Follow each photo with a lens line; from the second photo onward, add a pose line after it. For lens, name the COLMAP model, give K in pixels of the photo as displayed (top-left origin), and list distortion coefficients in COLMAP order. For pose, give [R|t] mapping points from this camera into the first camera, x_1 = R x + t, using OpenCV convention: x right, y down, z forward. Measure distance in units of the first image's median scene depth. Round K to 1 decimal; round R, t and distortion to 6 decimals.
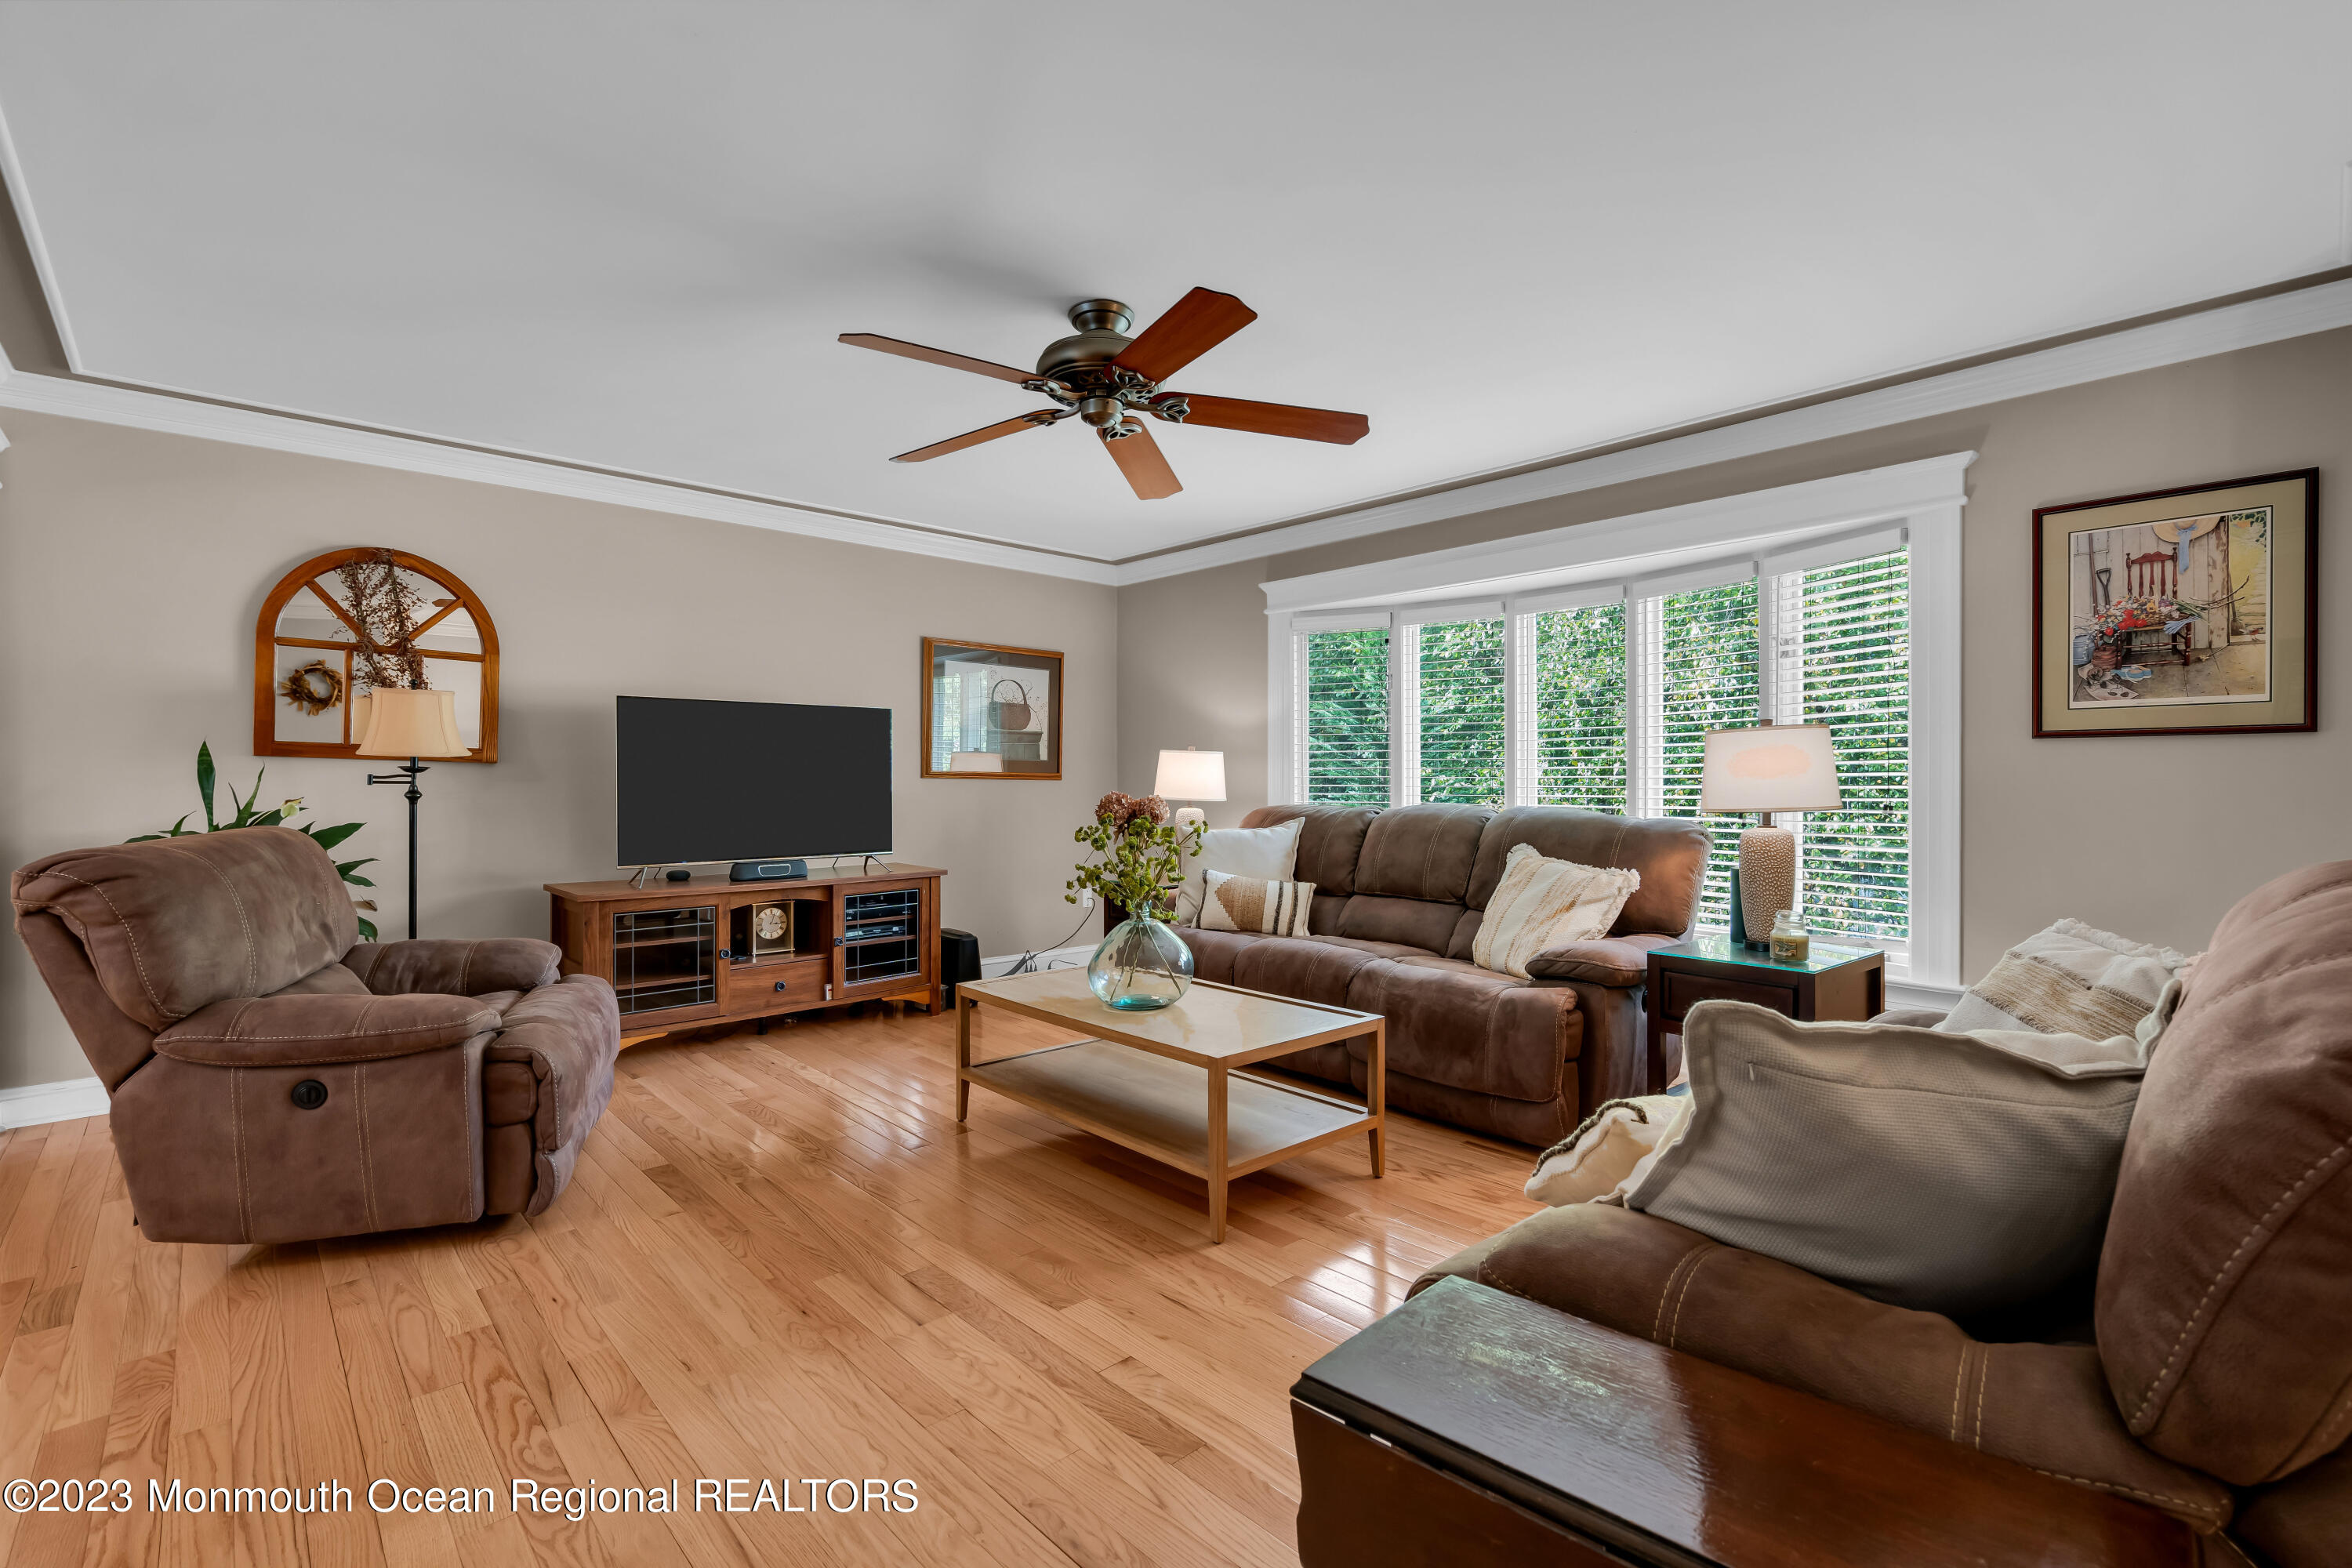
lens RADIAL K [[1063.7, 0, 1173.3], [0, 1063.7, 776.5], [0, 0, 1]] dist [-0.000497, 0.000171]
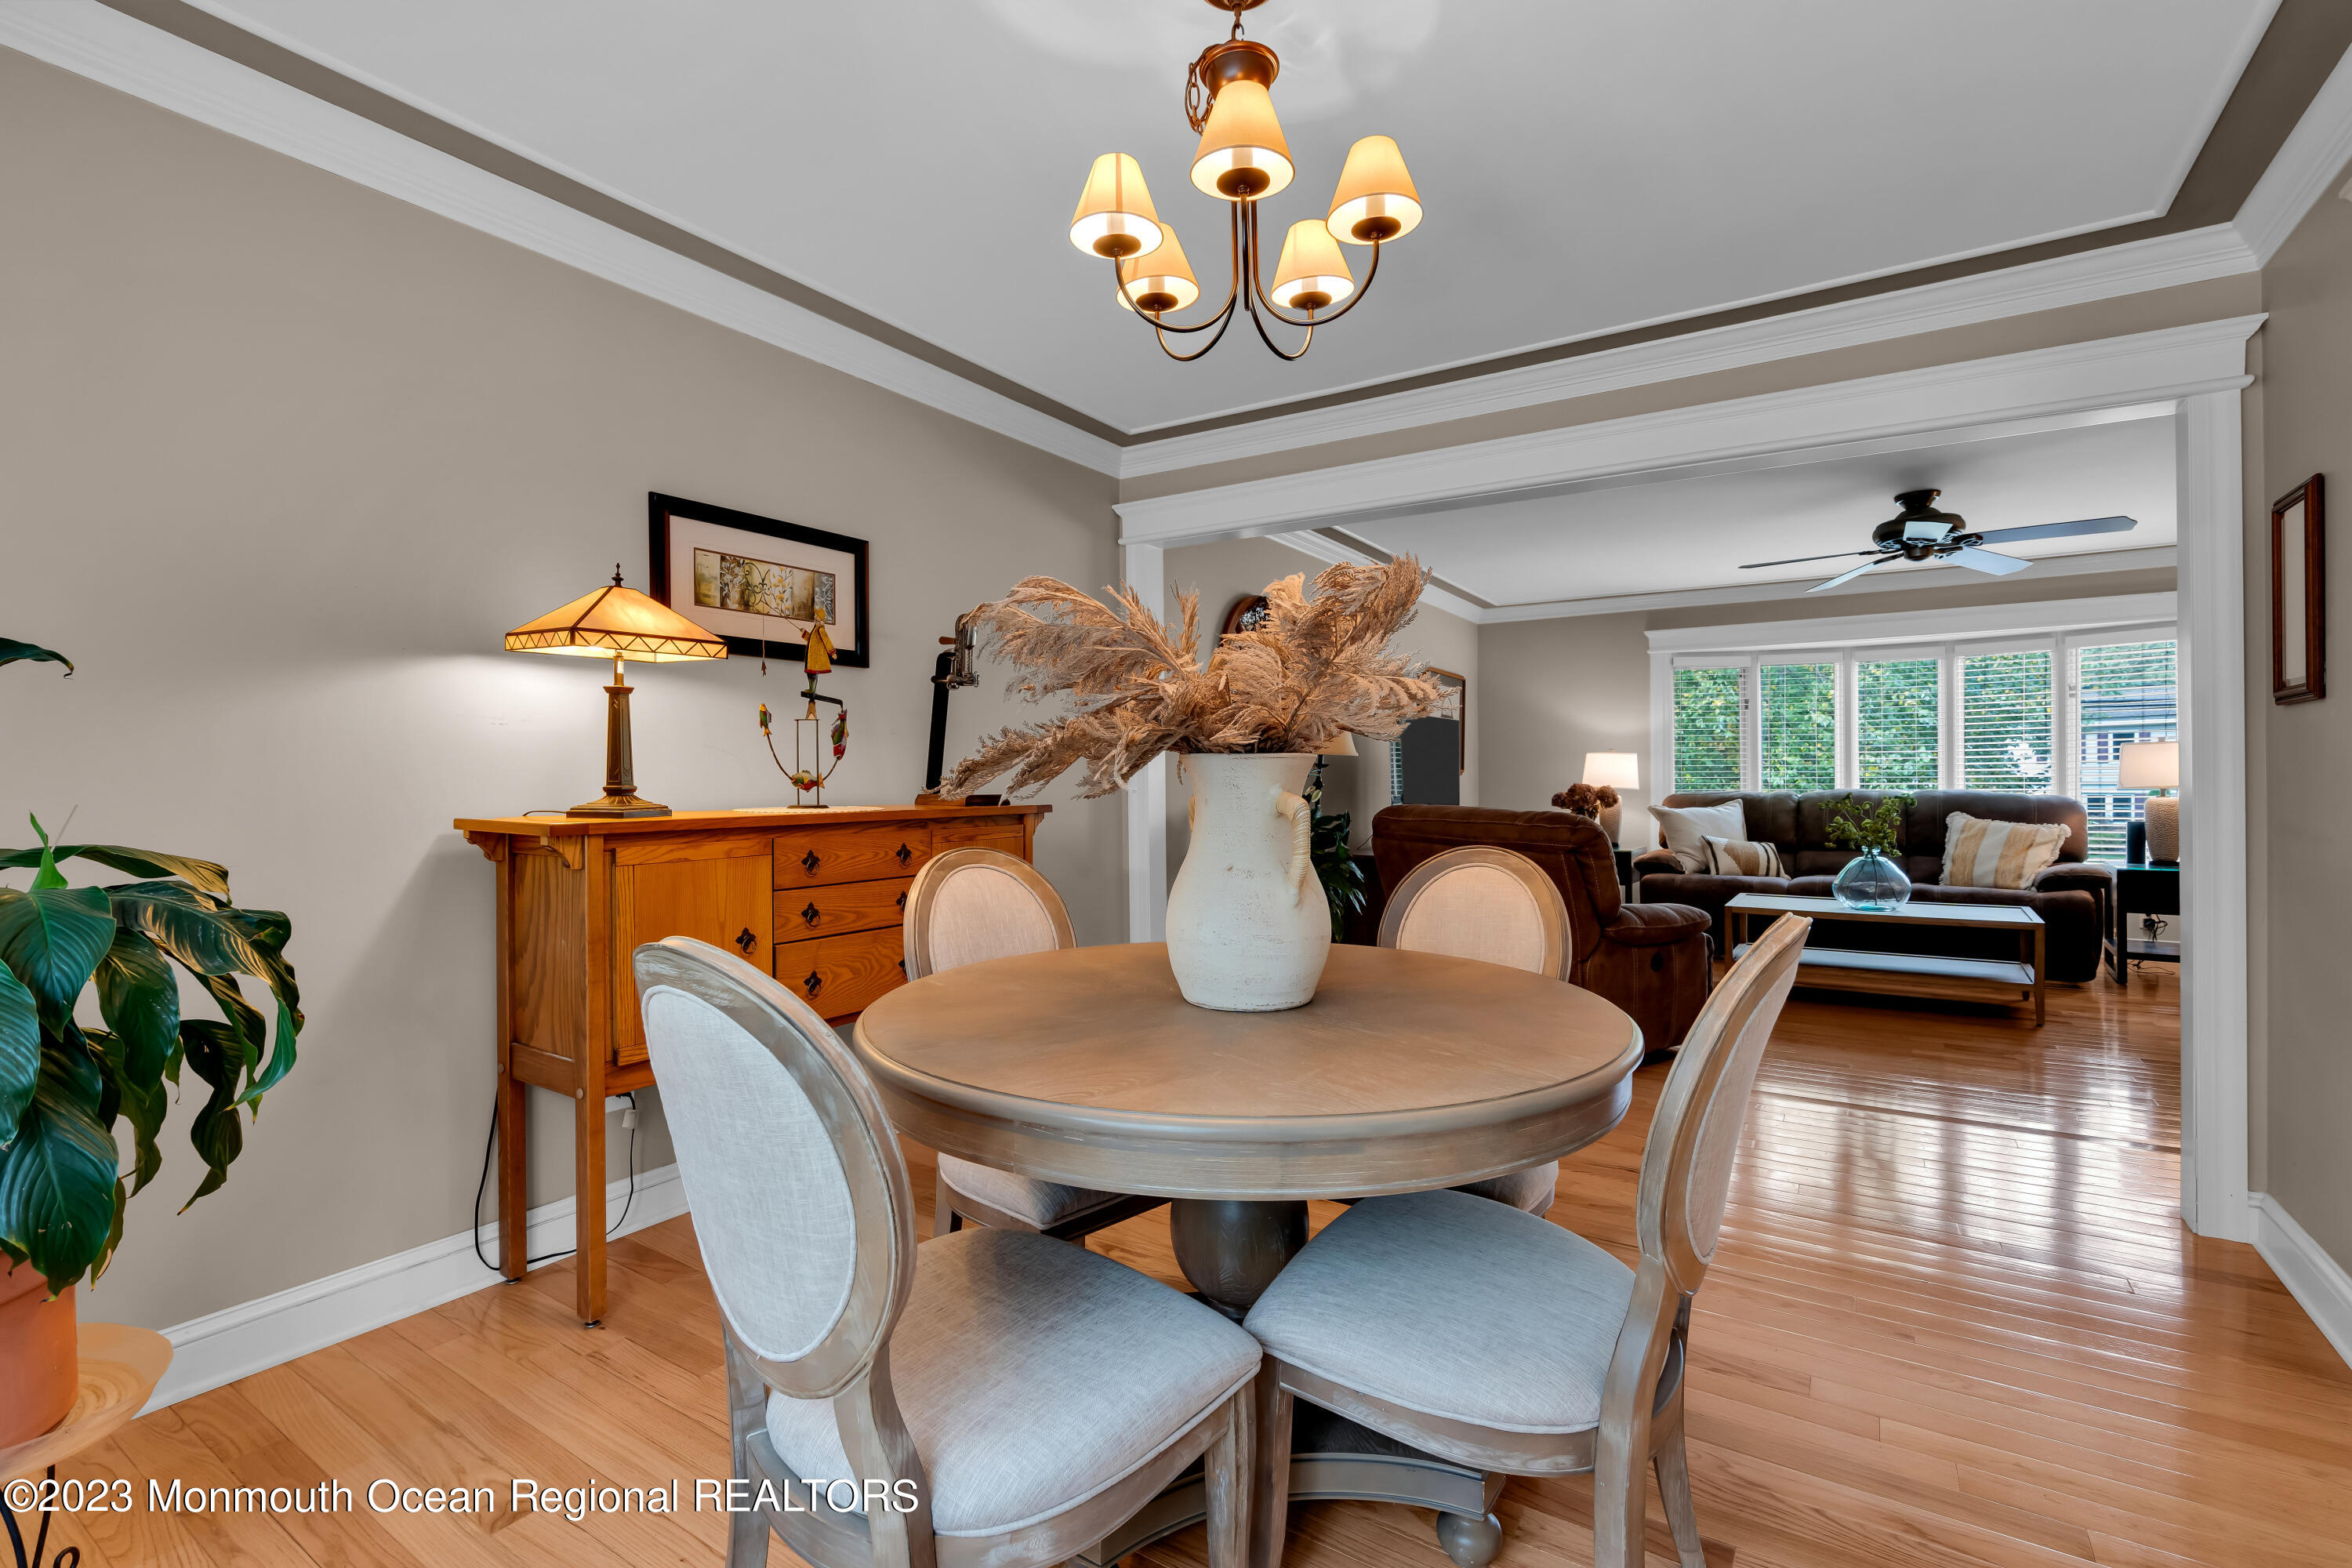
lens RADIAL K [[1063.7, 0, 1173.3], [0, 1063.7, 776.5], [0, 0, 1]] dist [-0.000497, 0.000171]
pose [[0.966146, -0.002620, 0.257983, -1.122105], [0.003551, 0.999989, -0.003140, 0.010349], [-0.257972, 0.003950, 0.966144, -0.220408]]
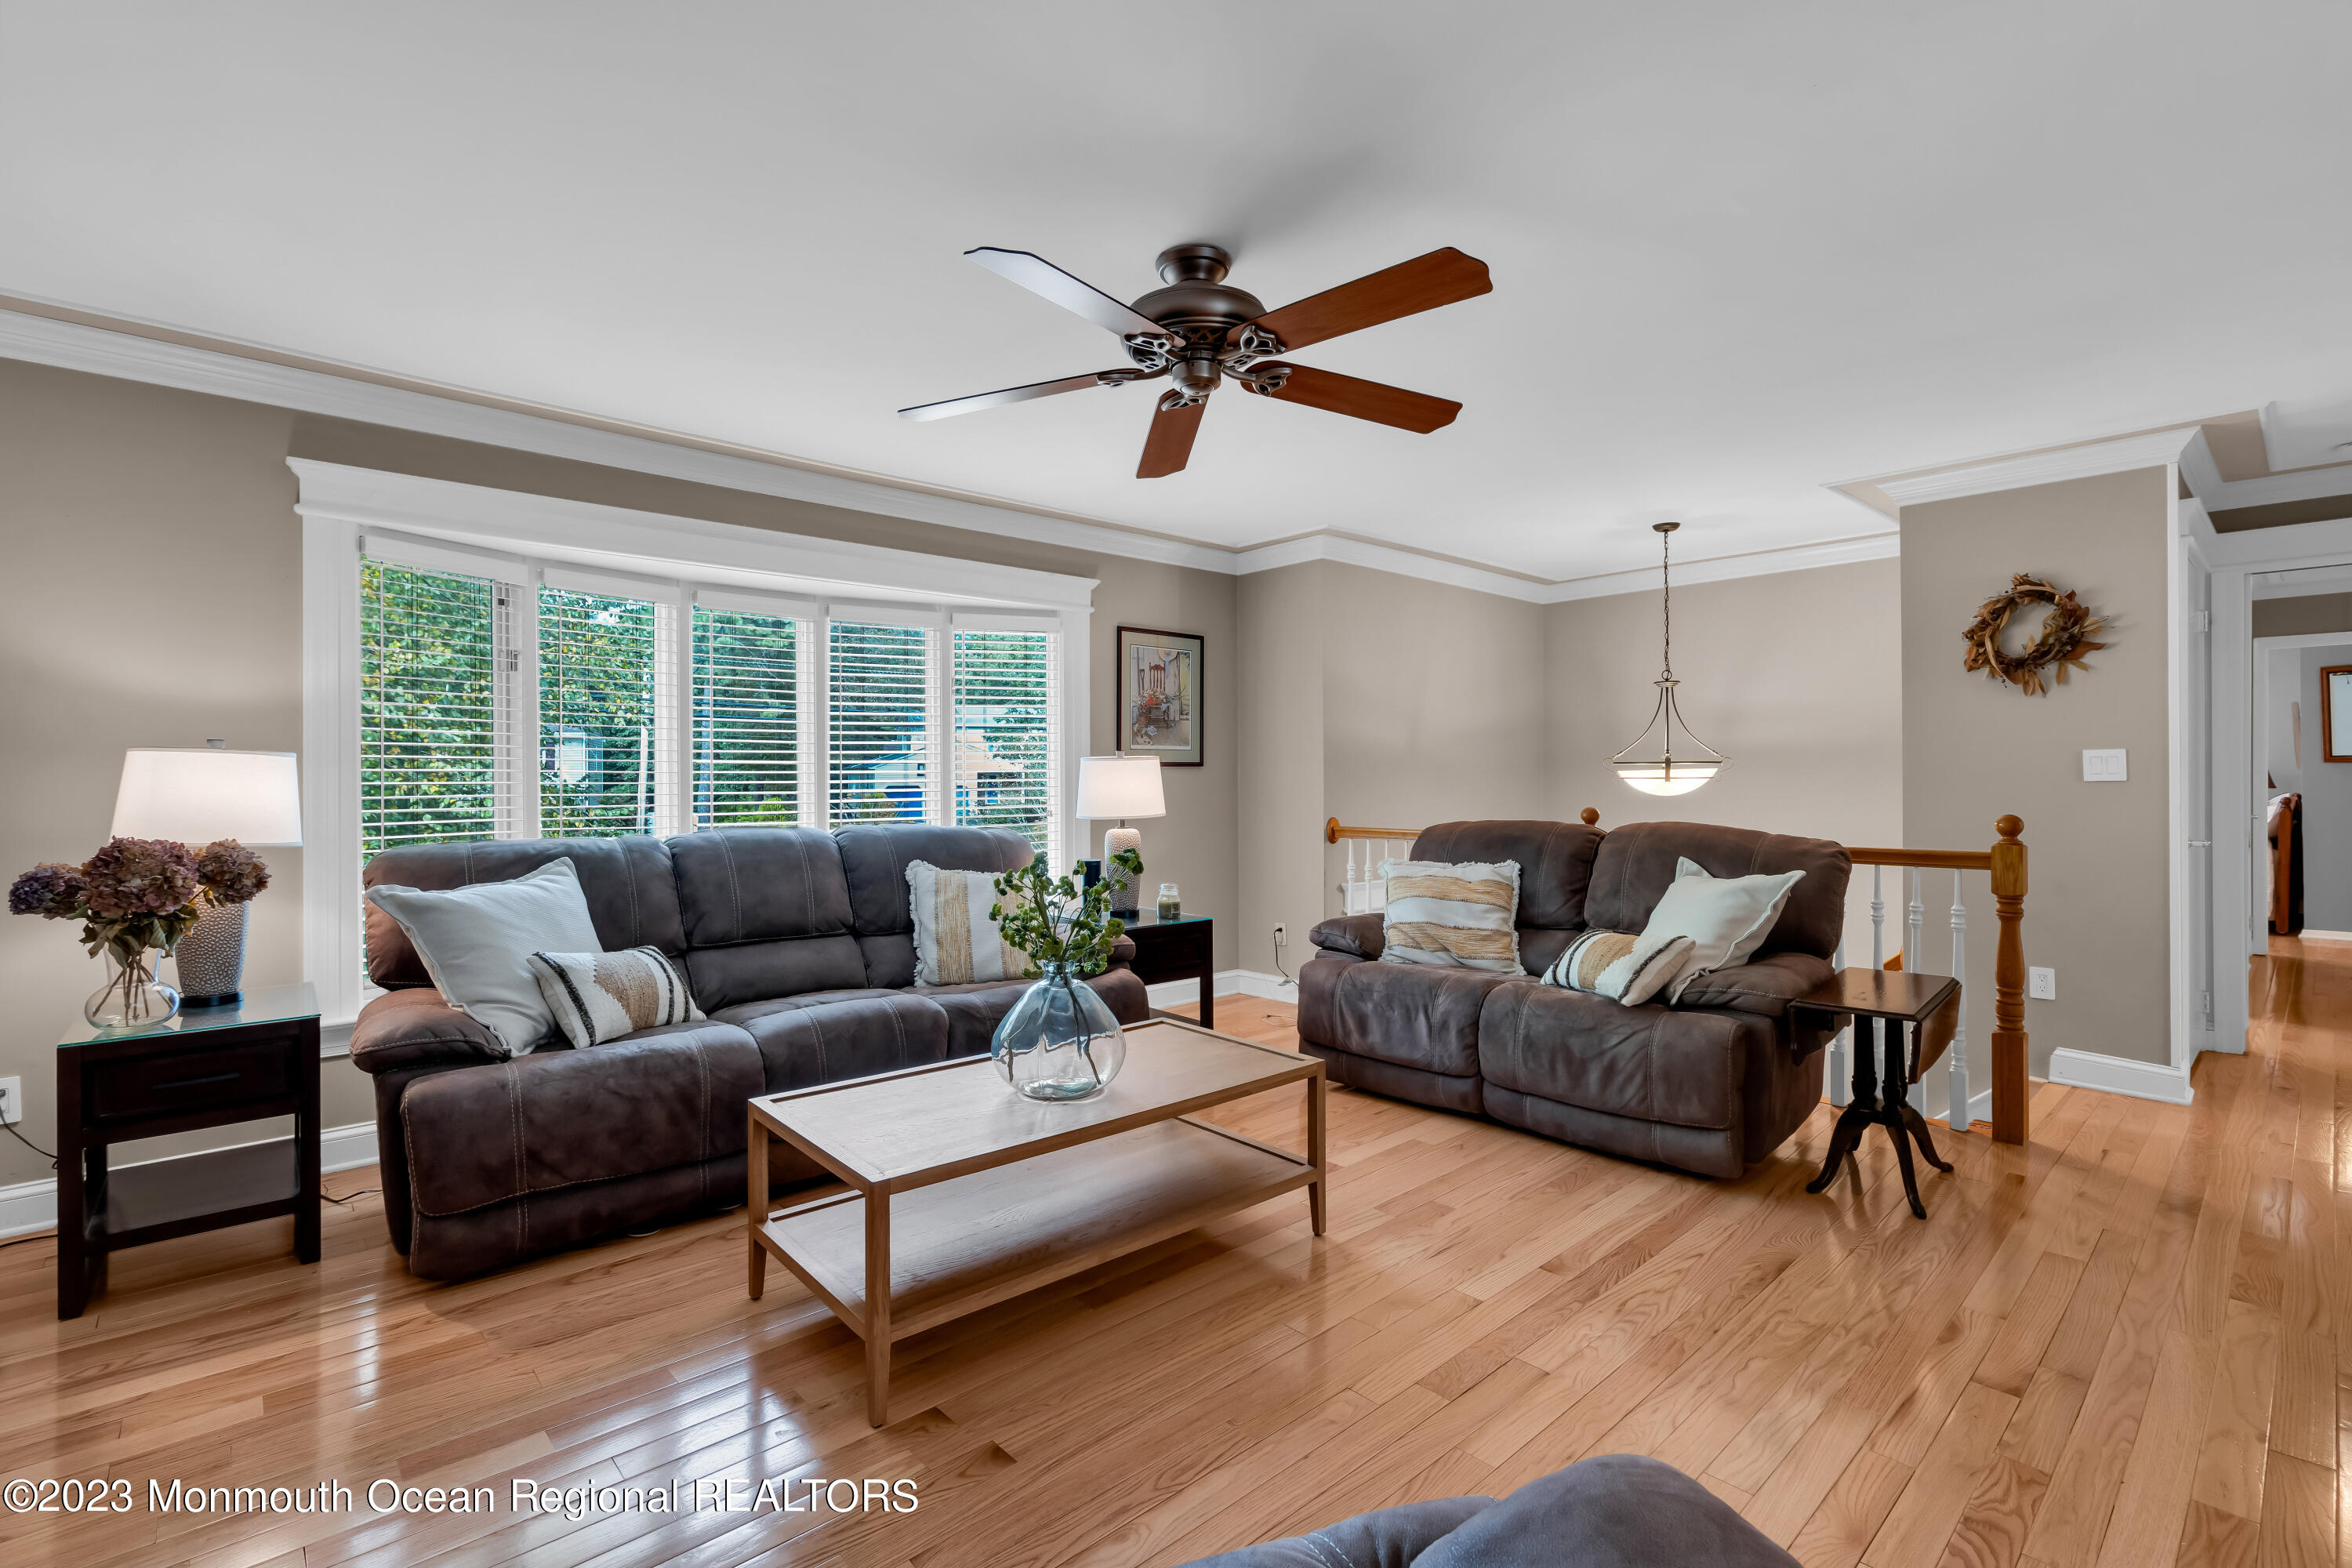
lens RADIAL K [[1063.7, 0, 1173.3], [0, 1063.7, 776.5], [0, 0, 1]] dist [-0.000497, 0.000171]
pose [[0.013380, 0.004759, 0.999899, -0.622574], [0.004477, 0.999978, -0.004819, -0.009156], [-0.999900, 0.004541, 0.013358, 0.682250]]
